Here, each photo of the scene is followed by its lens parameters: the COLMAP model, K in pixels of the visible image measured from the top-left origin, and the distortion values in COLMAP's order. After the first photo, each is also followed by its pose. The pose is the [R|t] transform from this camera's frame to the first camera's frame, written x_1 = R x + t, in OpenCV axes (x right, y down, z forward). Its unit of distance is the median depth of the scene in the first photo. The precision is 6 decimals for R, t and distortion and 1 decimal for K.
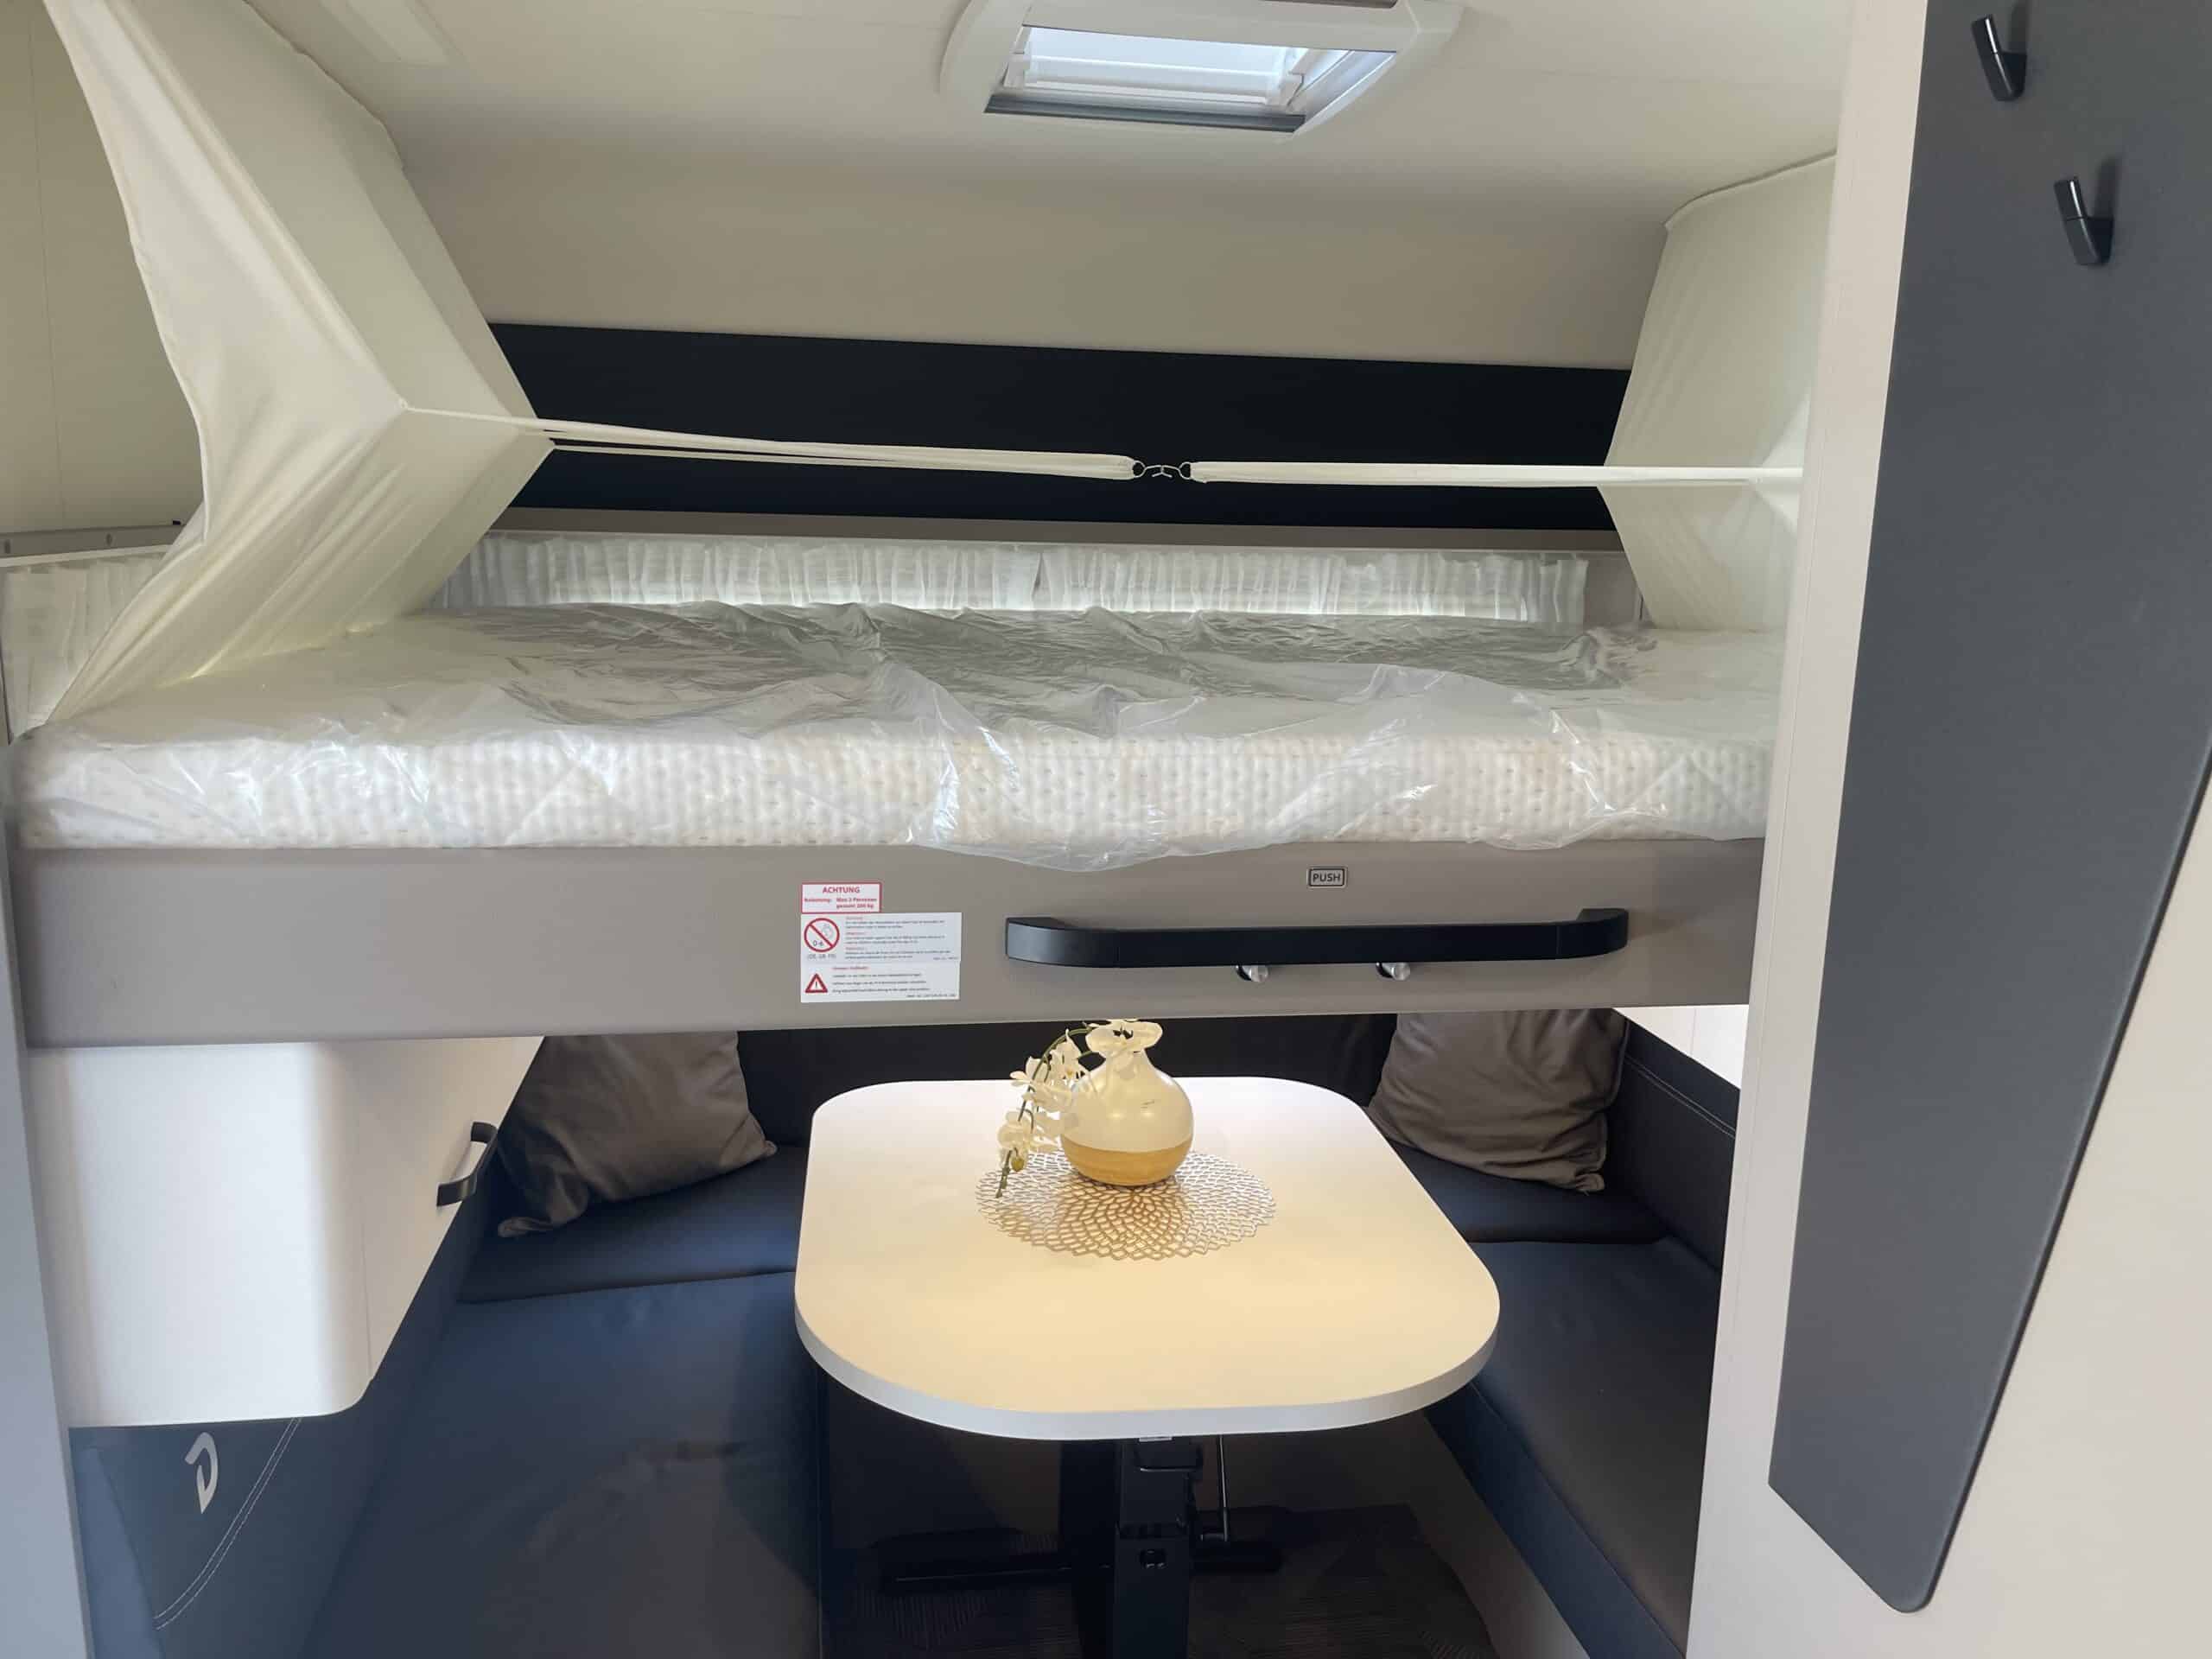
lens RADIAL K [[1728.3, 0, 1106.0], [0, 1728.3, 829.5], [0, 0, 1]] dist [0.082711, -0.001126]
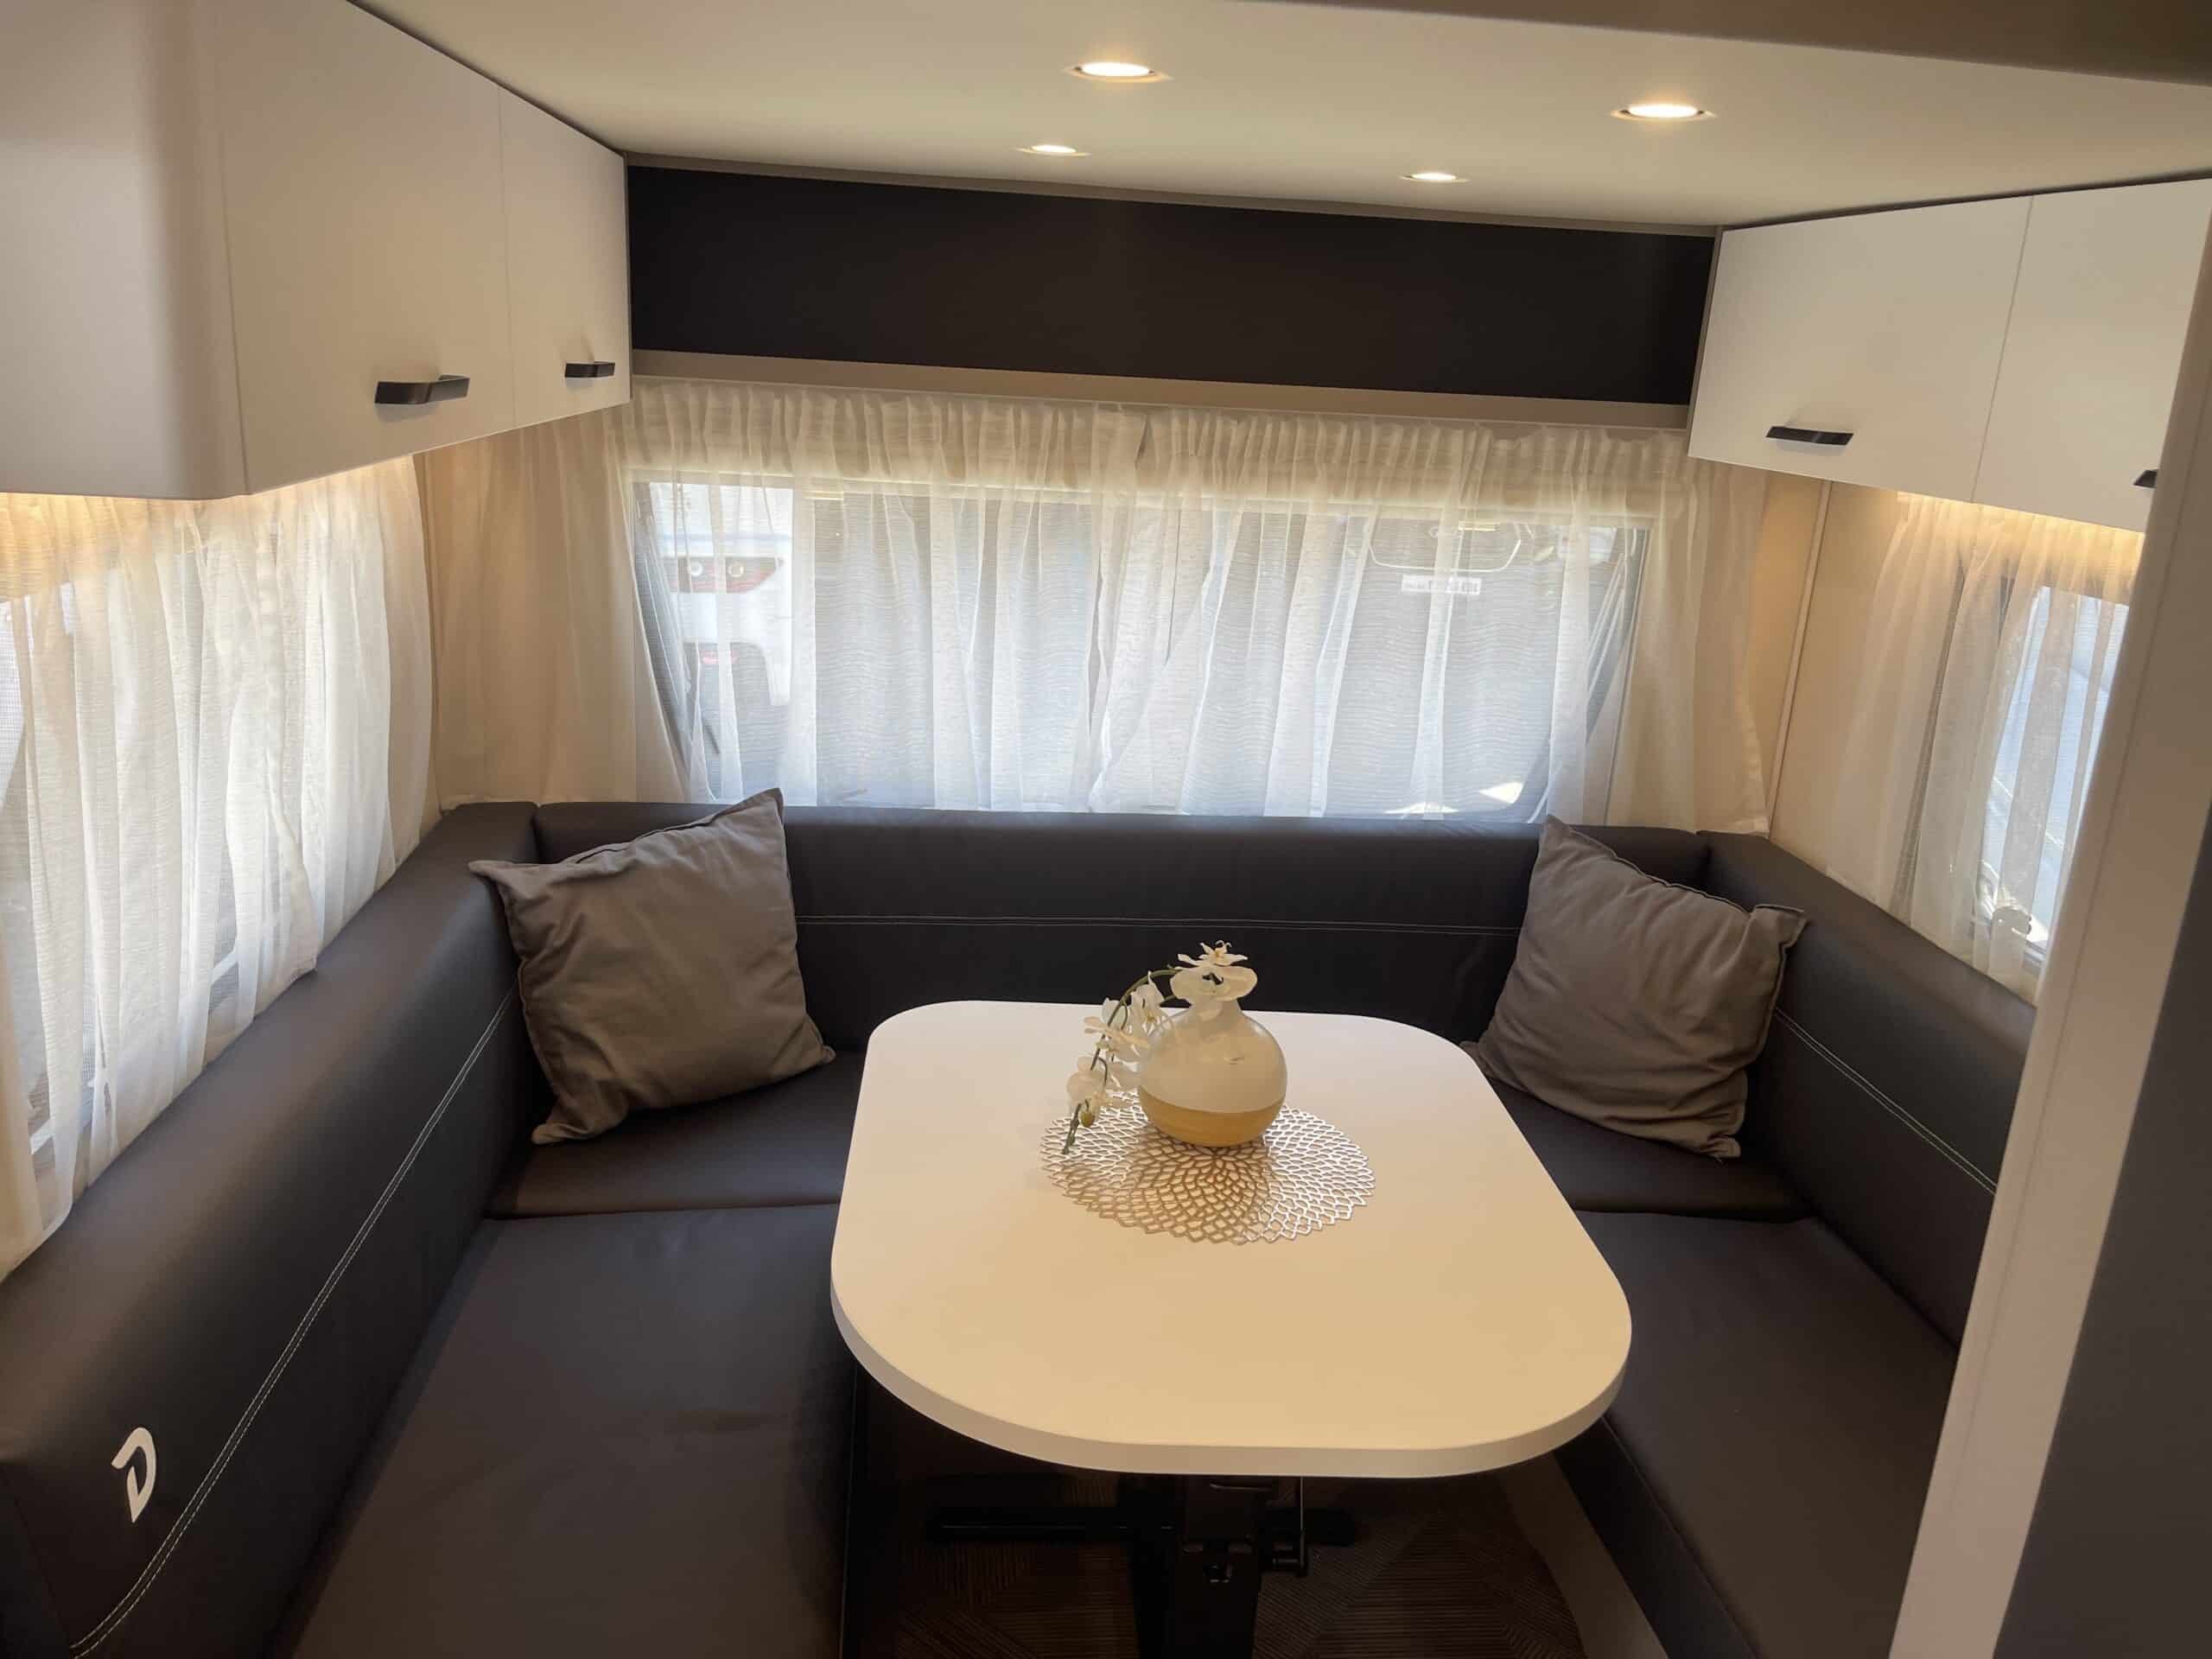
lens RADIAL K [[1728.3, 0, 1106.0], [0, 1728.3, 829.5], [0, 0, 1]] dist [0.082711, -0.001126]
pose [[0.997395, 0.048695, -0.053223, -0.001254], [-0.043812, 0.995037, 0.089338, -0.034352], [0.057309, -0.086773, 0.994578, 0.120538]]
